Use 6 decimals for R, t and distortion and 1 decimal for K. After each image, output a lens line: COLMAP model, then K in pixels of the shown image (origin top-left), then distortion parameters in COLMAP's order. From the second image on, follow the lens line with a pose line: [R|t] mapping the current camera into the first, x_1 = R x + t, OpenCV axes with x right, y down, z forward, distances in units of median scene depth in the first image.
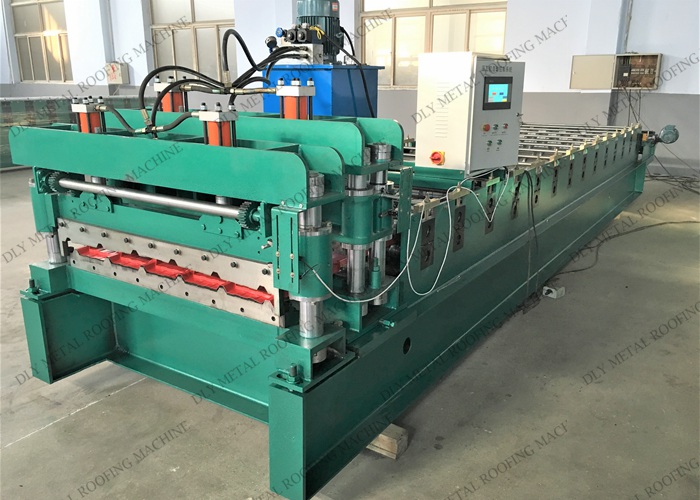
lens RADIAL K [[619.7, 0, 350.0], [0, 619.7, 250.0], [0, 0, 1]] dist [0.003150, 0.000511]
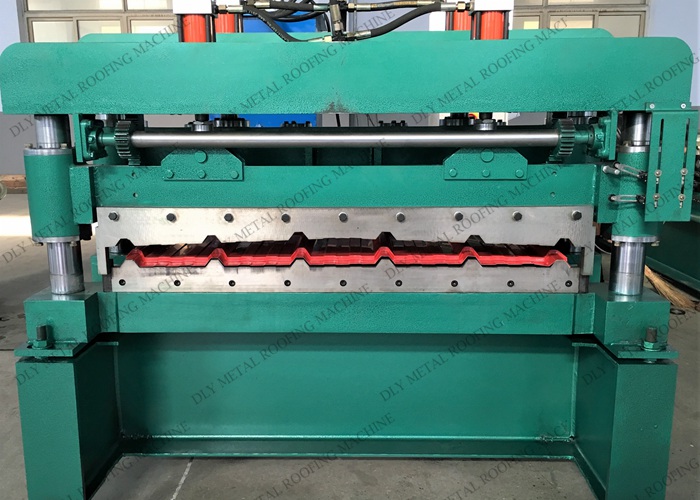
lens RADIAL K [[692.8, 0, 350.0], [0, 692.8, 250.0], [0, 0, 1]] dist [0.072348, 0.002725]
pose [[0.850710, -0.115869, 0.512706, -0.661703], [0.157783, 0.986711, -0.038810, 0.053781], [-0.501396, 0.113912, 0.857686, 0.355258]]
